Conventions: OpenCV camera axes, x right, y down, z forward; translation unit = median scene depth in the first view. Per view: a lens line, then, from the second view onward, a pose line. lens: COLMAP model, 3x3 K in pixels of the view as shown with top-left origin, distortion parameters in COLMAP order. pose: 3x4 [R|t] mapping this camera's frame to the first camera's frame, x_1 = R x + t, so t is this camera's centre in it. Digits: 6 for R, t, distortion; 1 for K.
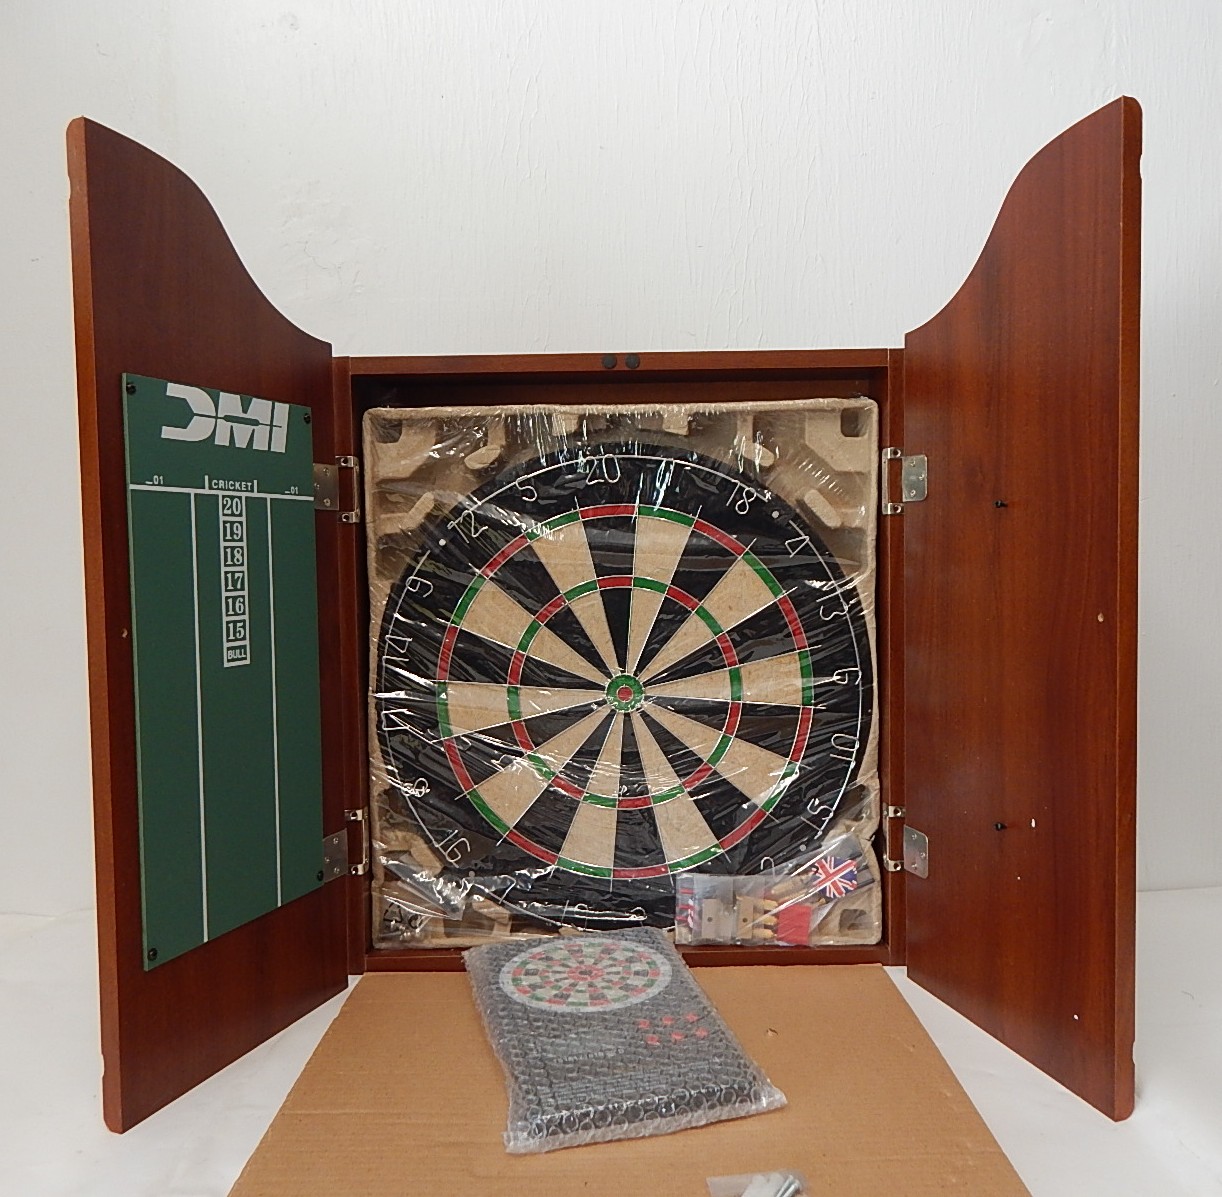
lens RADIAL K [[990.9, 0, 627.1], [0, 990.9, 578.9], [0, 0, 1]] dist [-0.003594, -0.019330]
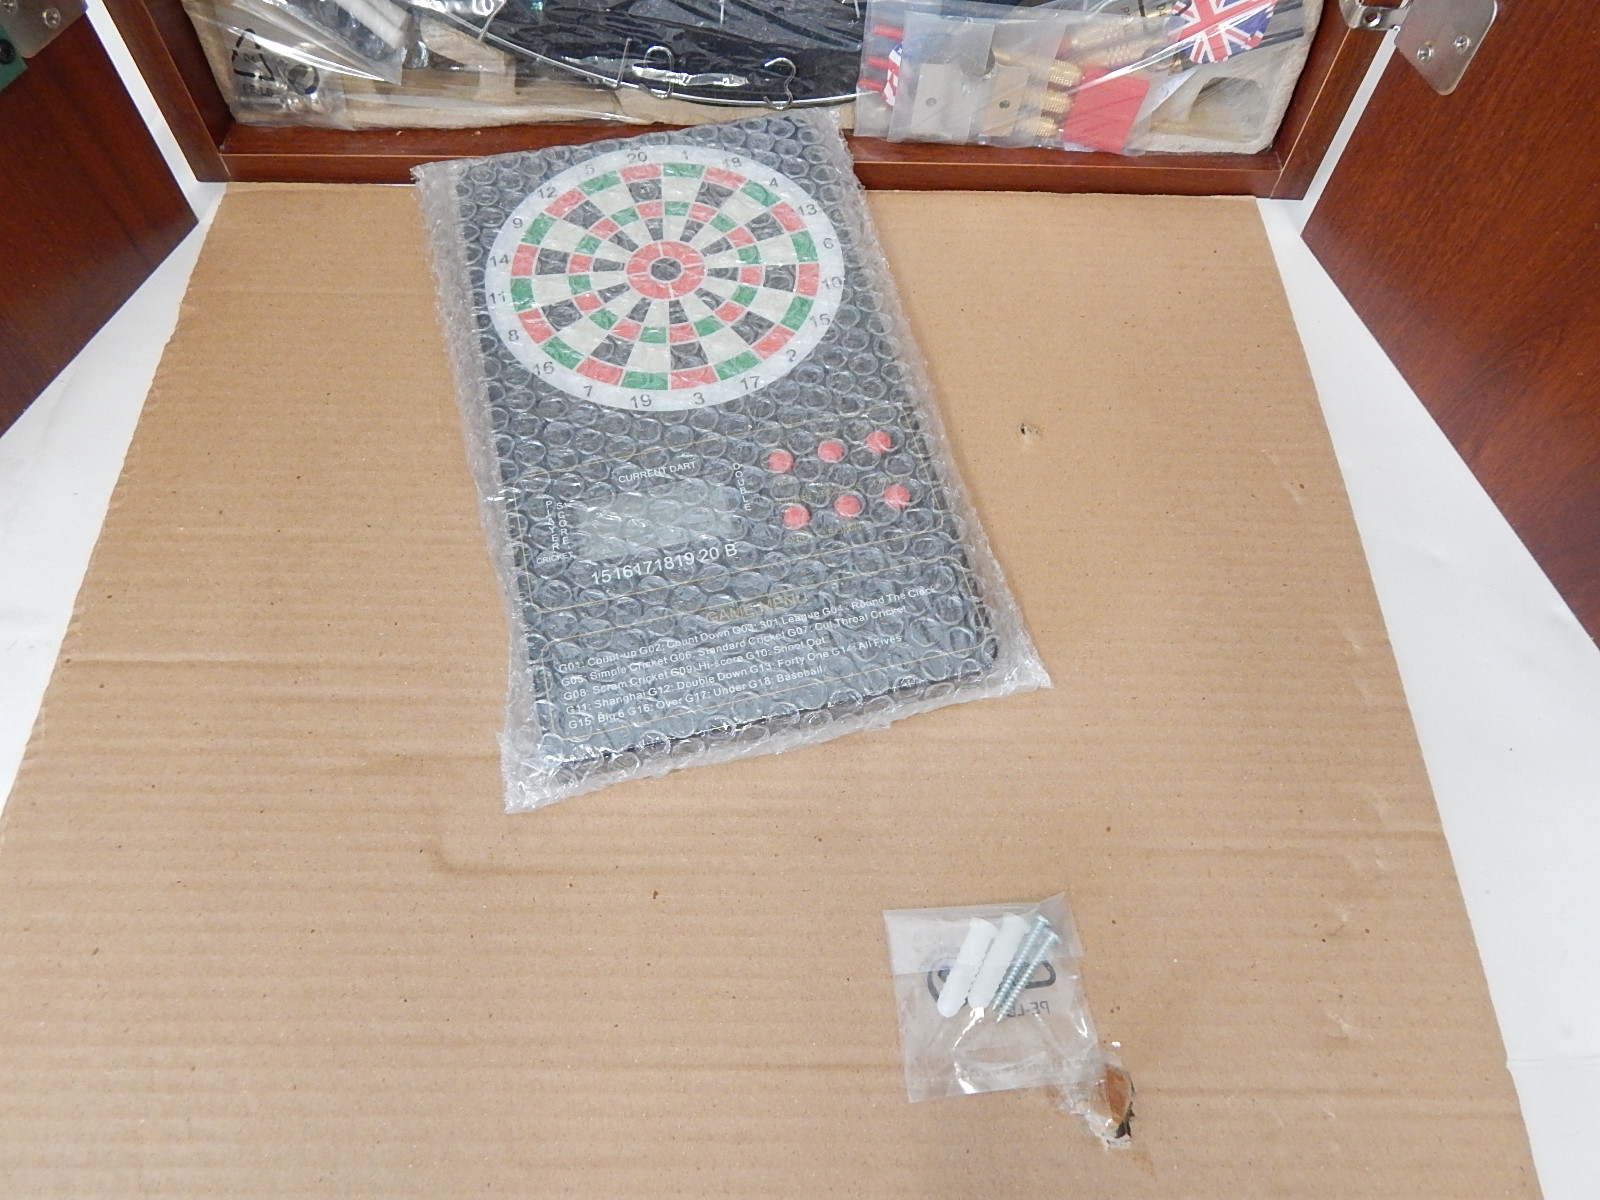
lens RADIAL K [[1200.6, 0, 806.1], [0, 1200.6, 600.8], [0, 0, 1]] dist [-0.005100, -0.014963]
pose [[0.999049, 0.020883, 0.038267, 0.006774], [-0.043530, 0.525641, 0.849592, -0.014247], [-0.002372, -0.850450, 0.526051, 0.494430]]
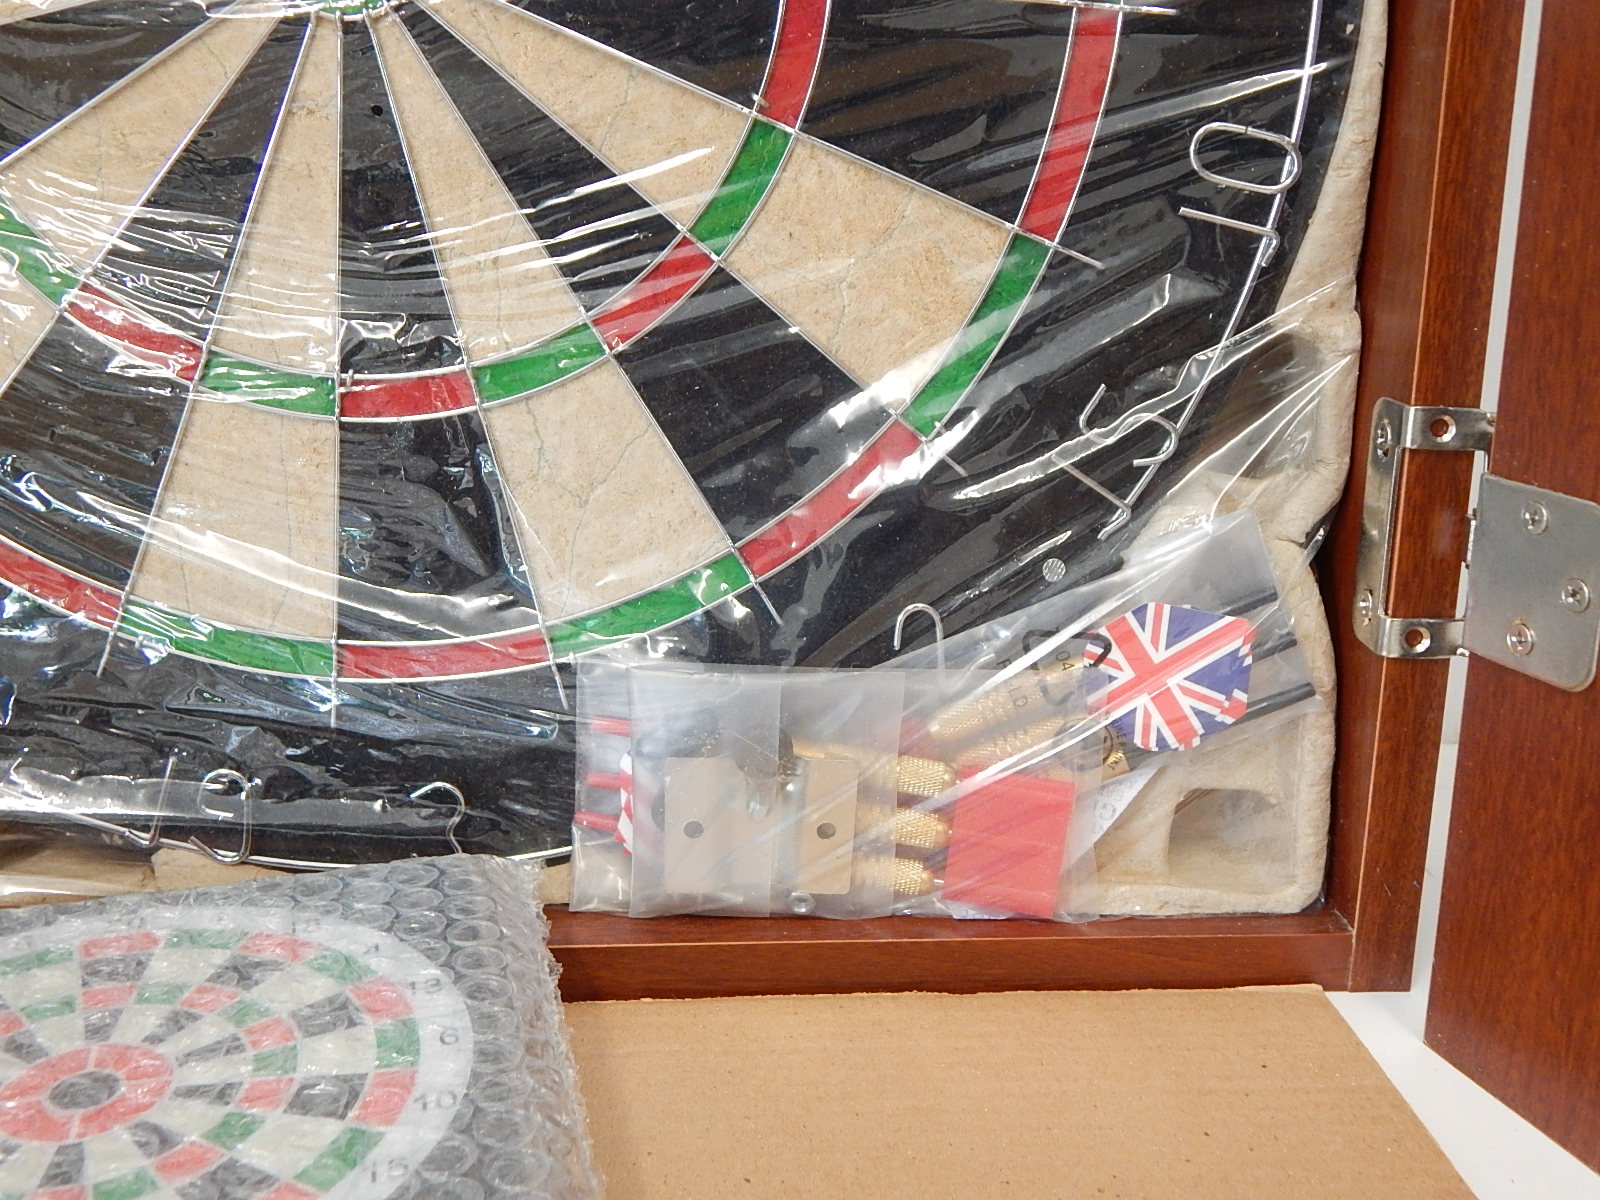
lens RADIAL K [[1629.5, 0, 802.9], [0, 1629.5, 547.0], [0, 0, 1]] dist [-0.013583, 0.000000]
pose [[0.999046, 0.005685, 0.043308, 0.093158], [-0.015429, 0.973506, 0.228139, 0.169990], [-0.040863, -0.228589, 0.972665, 0.590013]]
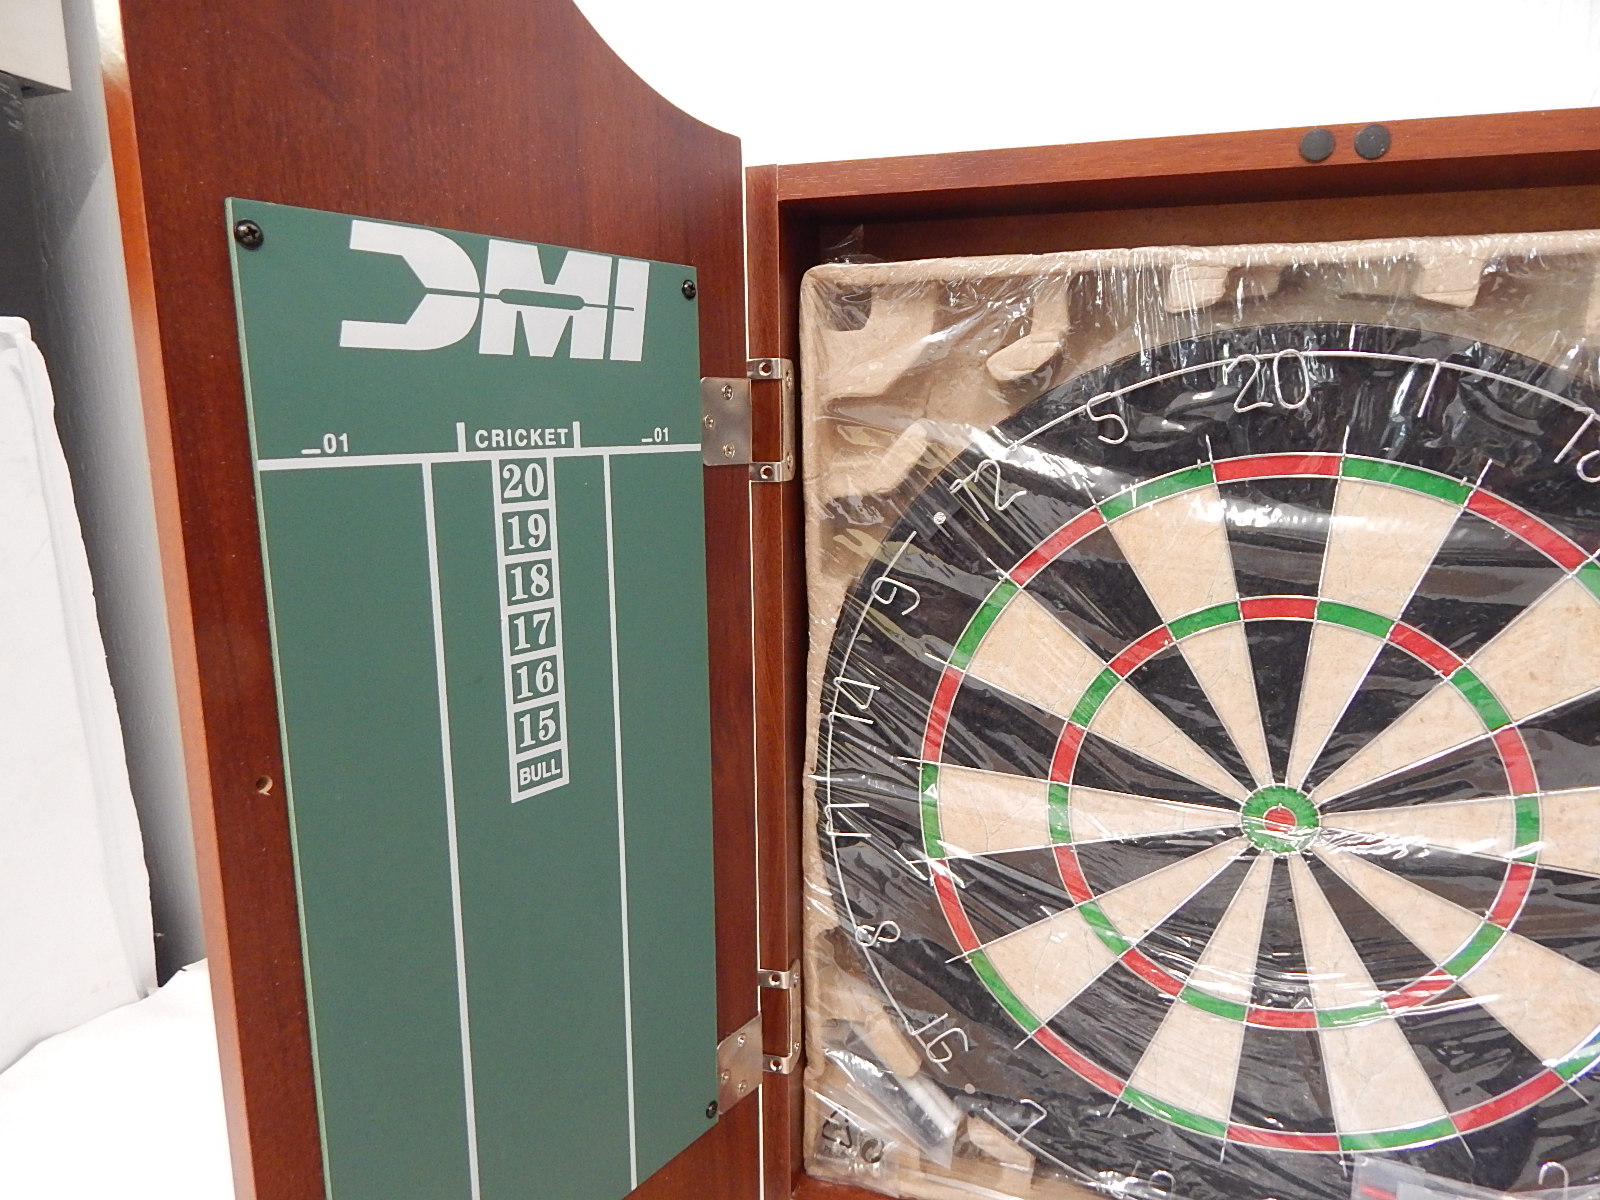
lens RADIAL K [[1031.9, 0, 816.3], [0, 1031.9, 585.0], [0, 0, 1]] dist [-0.008185, -0.004175]
pose [[0.960173, 0.054765, -0.273988, -0.095248], [-0.017885, 0.990638, 0.135335, -0.075686], [0.278834, -0.125045, 0.952163, 0.442877]]
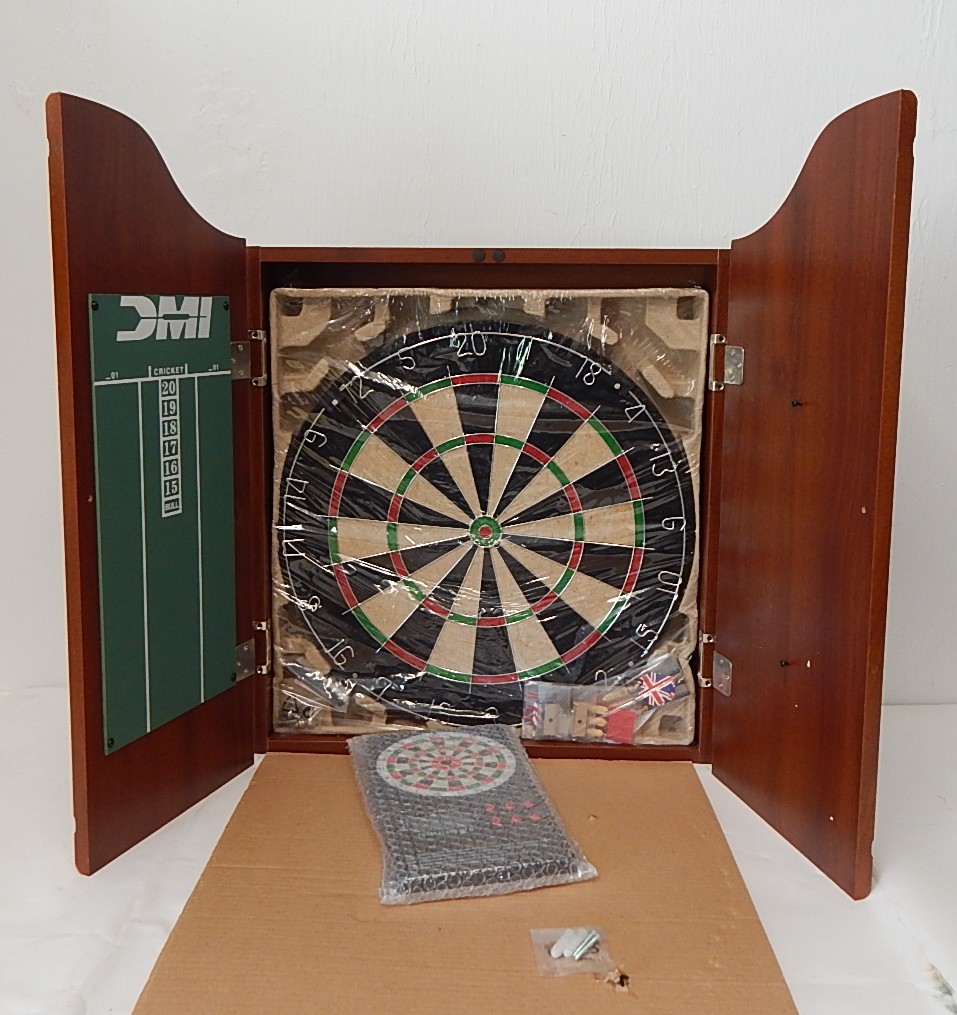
lens RADIAL K [[977.4, 0, 469.9], [0, 977.4, 409.6], [0, 0, 1]] dist [-0.022302, 0.000000]
pose [[0.999049, 0.027188, -0.034081, 0.015249], [-0.024844, 0.997417, 0.067400, -0.110930], [0.035826, -0.066489, 0.997144, -0.163171]]
